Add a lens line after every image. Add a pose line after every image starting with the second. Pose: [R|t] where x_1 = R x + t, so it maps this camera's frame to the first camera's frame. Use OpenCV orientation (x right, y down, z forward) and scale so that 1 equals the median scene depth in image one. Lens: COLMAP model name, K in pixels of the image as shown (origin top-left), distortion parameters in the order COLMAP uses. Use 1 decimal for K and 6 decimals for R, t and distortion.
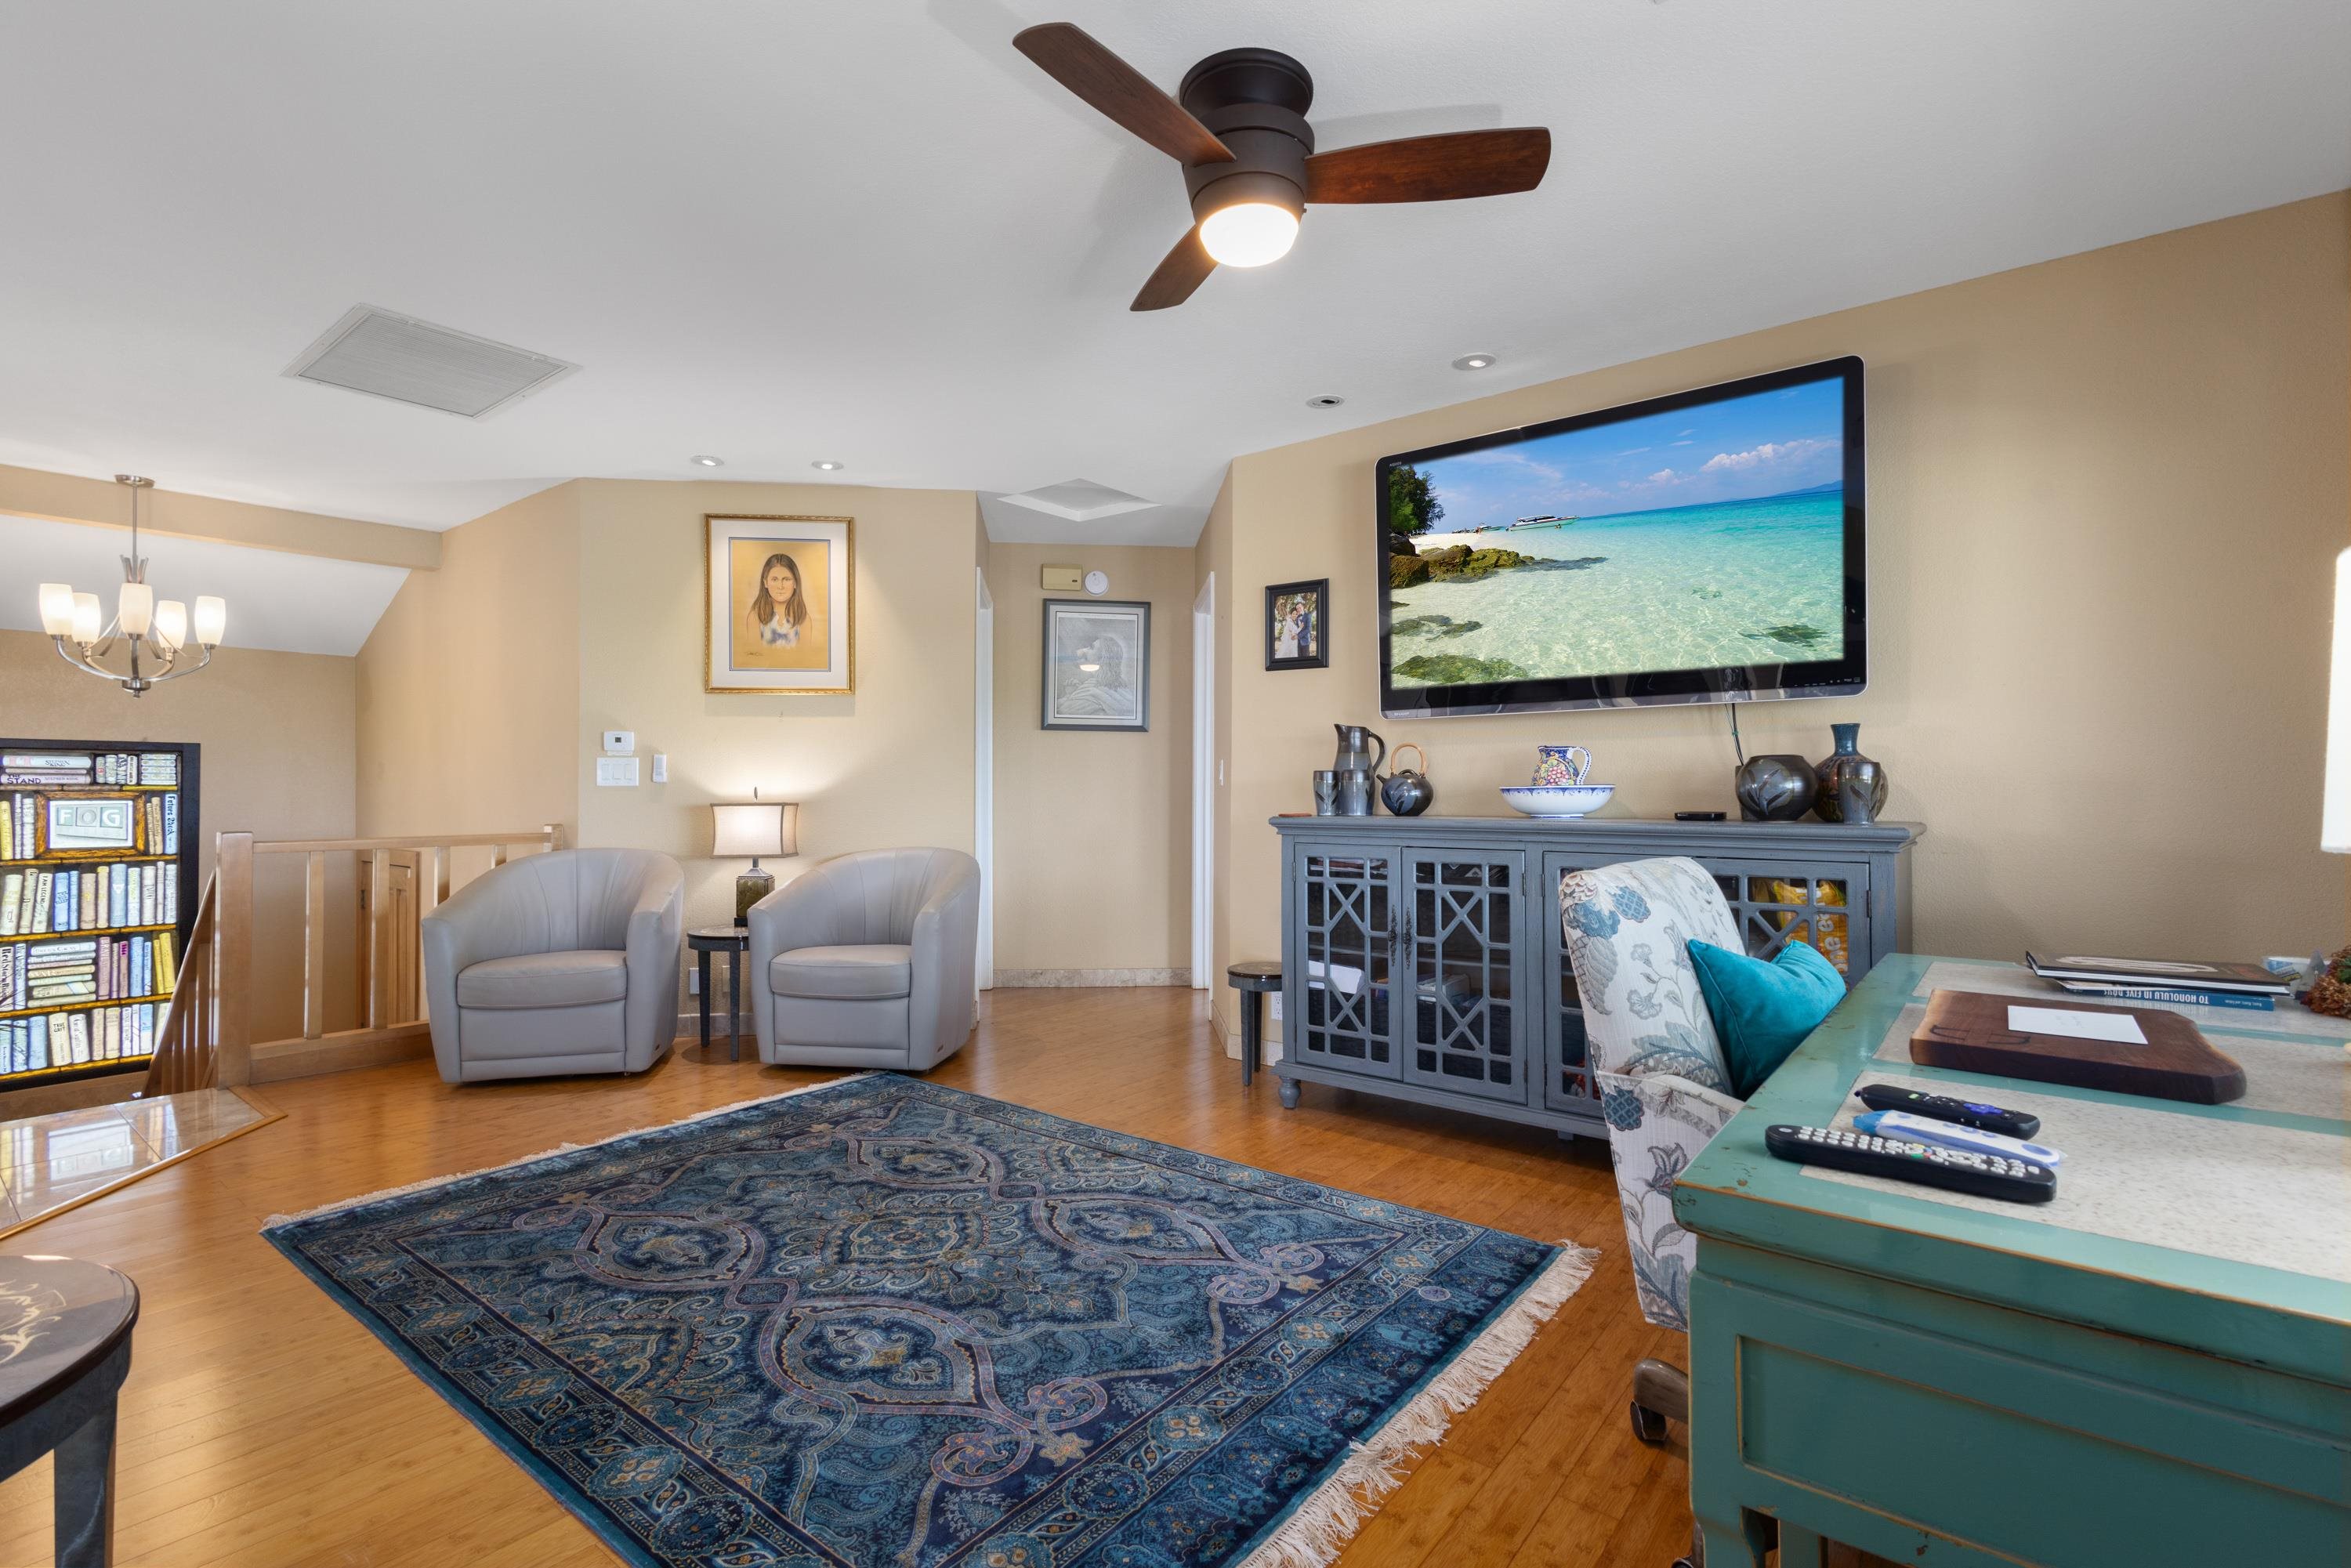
lens RADIAL K [[1096.3, 0, 1170.4], [0, 1096.3, 776.9], [0, 0, 1]] dist [0.020227, 0.000113]
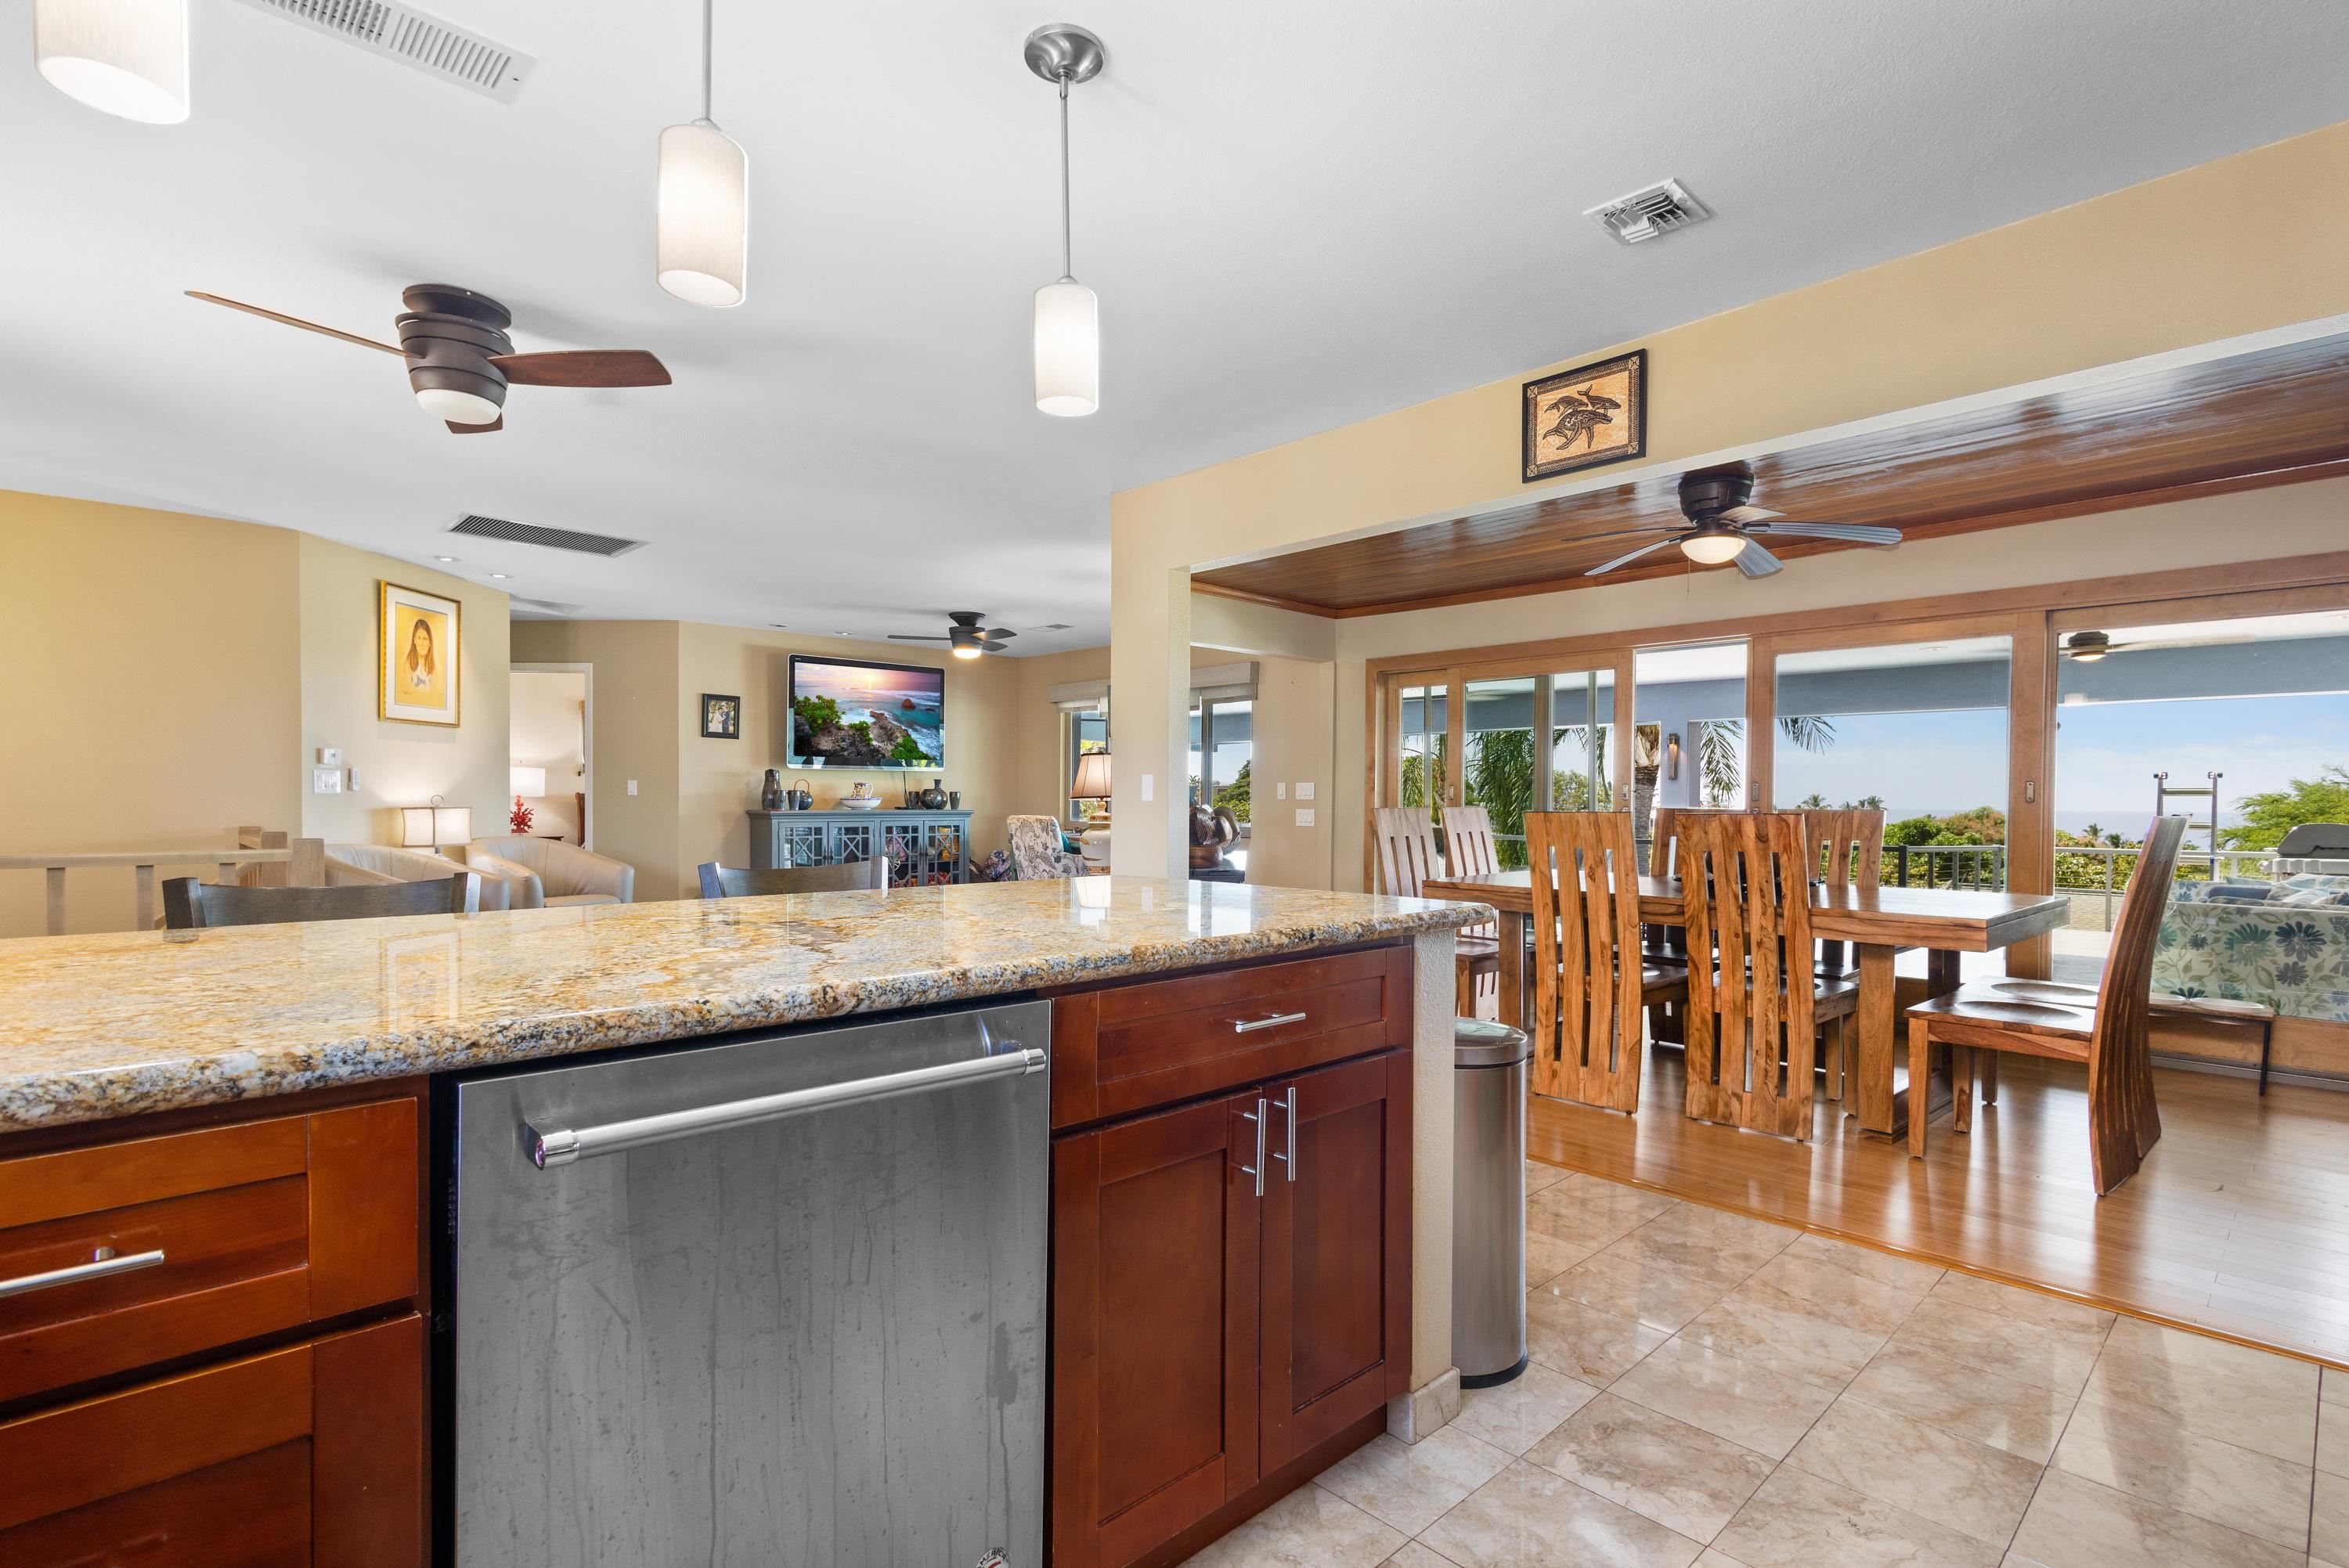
lens RADIAL K [[1095.3, 0, 1172.3], [0, 1095.3, 798.2], [0, 0, 1]] dist [0.020227, 0.000113]
pose [[0.139202, 0.004563, 0.990254, -1.746282], [-0.011104, 0.999934, -0.003047, 0.007913], [-0.990202, -0.010571, 0.139243, -0.094205]]
